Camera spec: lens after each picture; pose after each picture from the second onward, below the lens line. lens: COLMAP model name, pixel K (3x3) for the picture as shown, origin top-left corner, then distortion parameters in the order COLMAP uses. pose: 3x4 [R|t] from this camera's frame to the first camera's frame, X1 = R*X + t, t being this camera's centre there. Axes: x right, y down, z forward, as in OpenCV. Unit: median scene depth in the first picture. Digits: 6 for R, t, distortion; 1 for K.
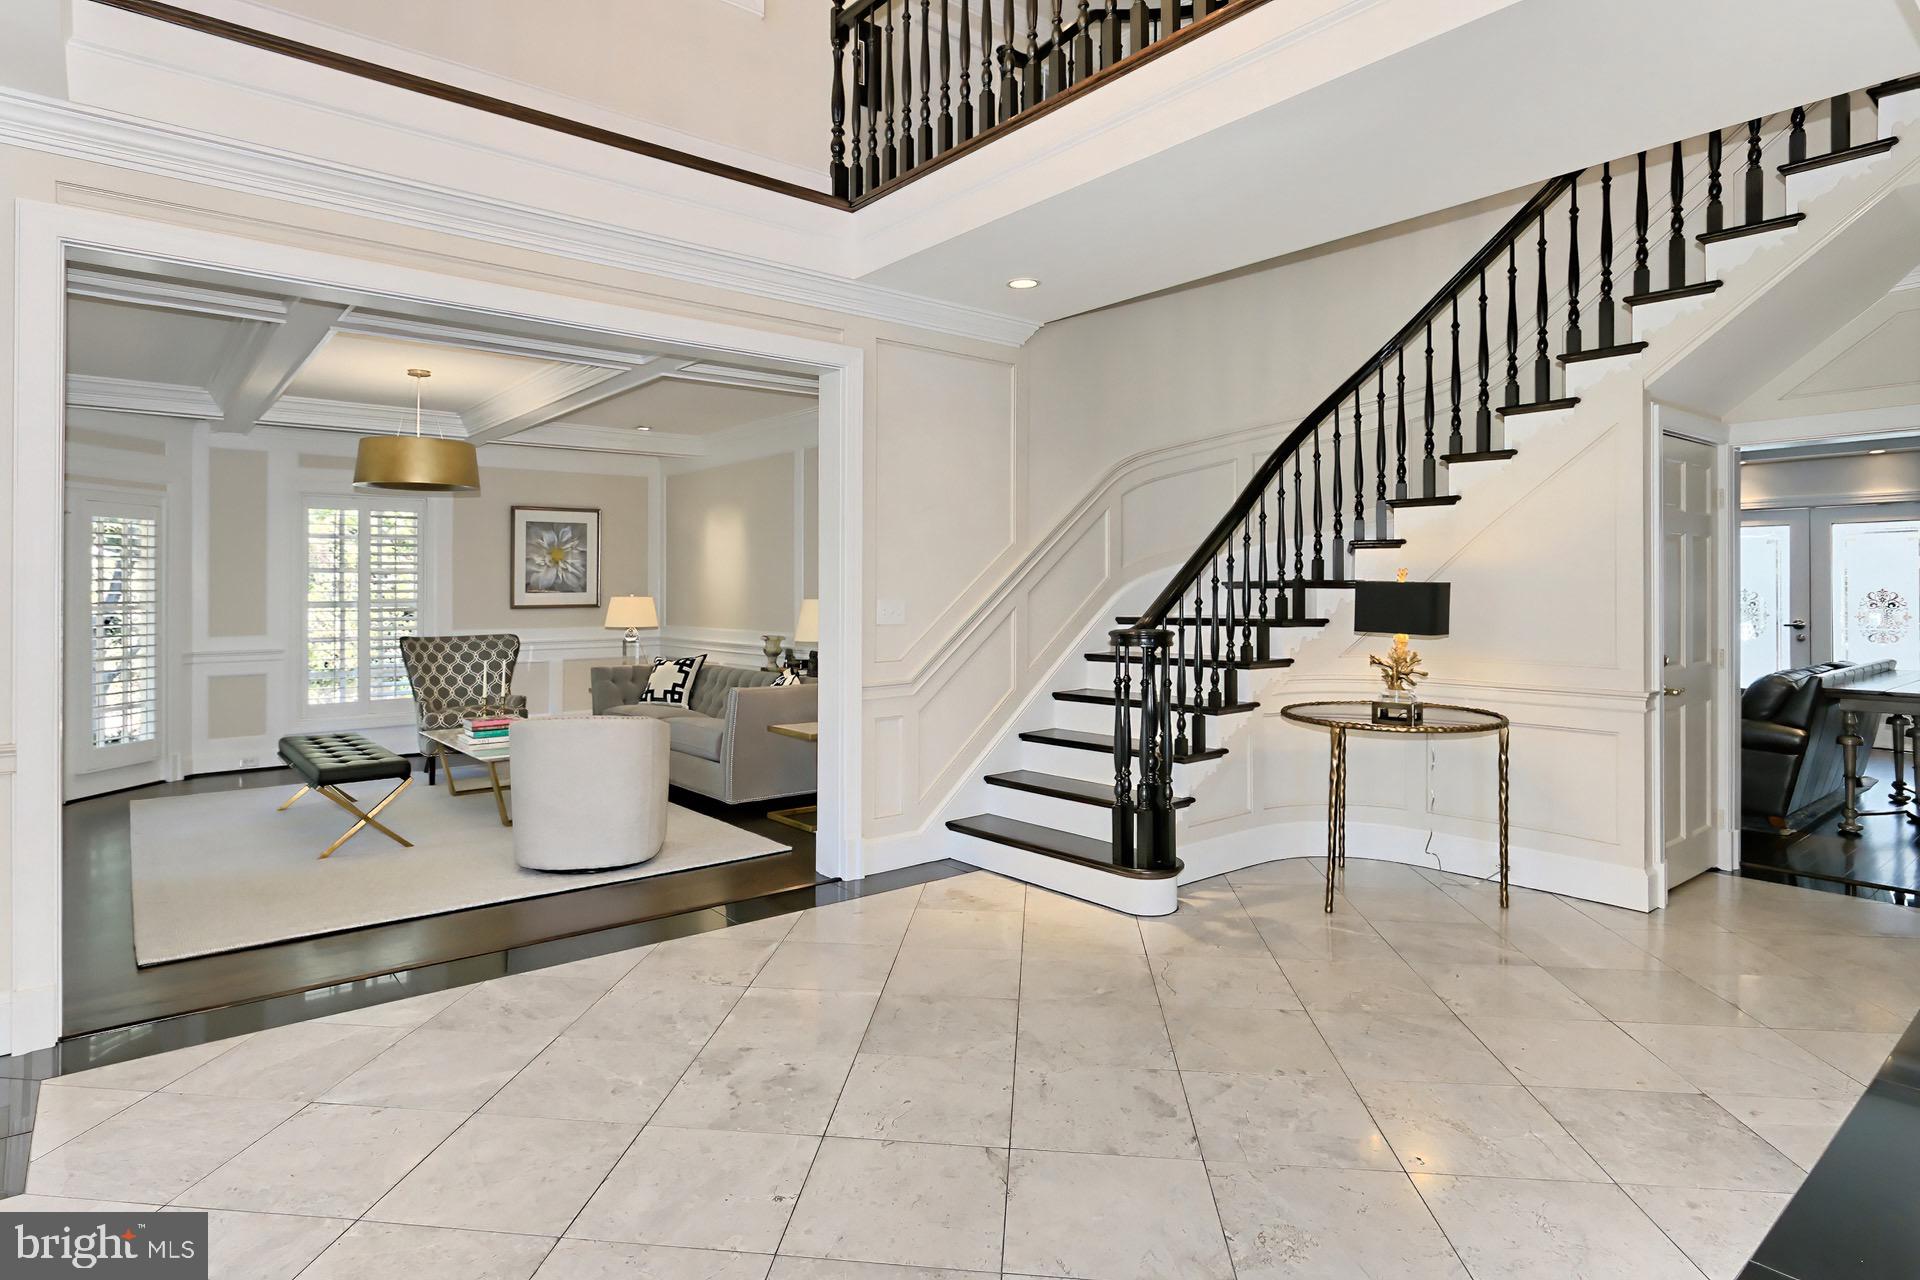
lens RADIAL K [[1035.9, 0, 949.1], [0, 1035.9, 587.7], [0, 0, 1]] dist [-0.016366, 0.008531]
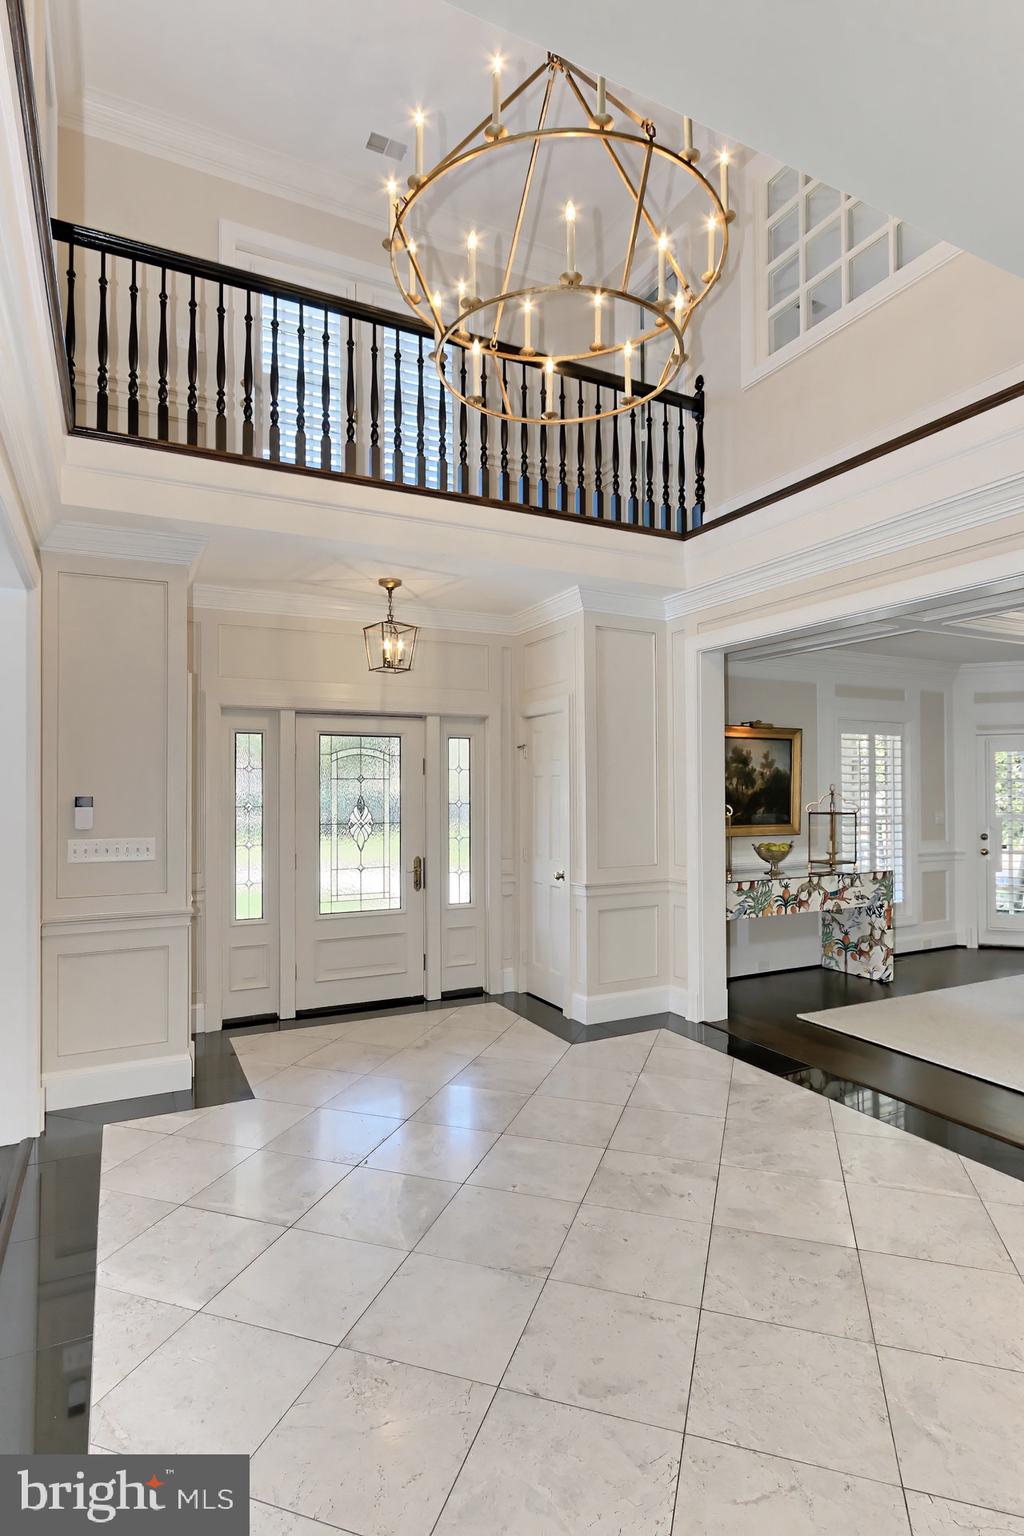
lens RADIAL K [[793.3, 0, 496.3], [0, 793.3, 779.3], [0, 0, 1]] dist [-0.000451, -0.000189]
pose [[-0.227998, -0.003874, -0.973654, 0.498887], [0.010201, 0.999928, -0.006367, -0.034776], [0.973608, -0.011384, -0.227942, 0.564518]]
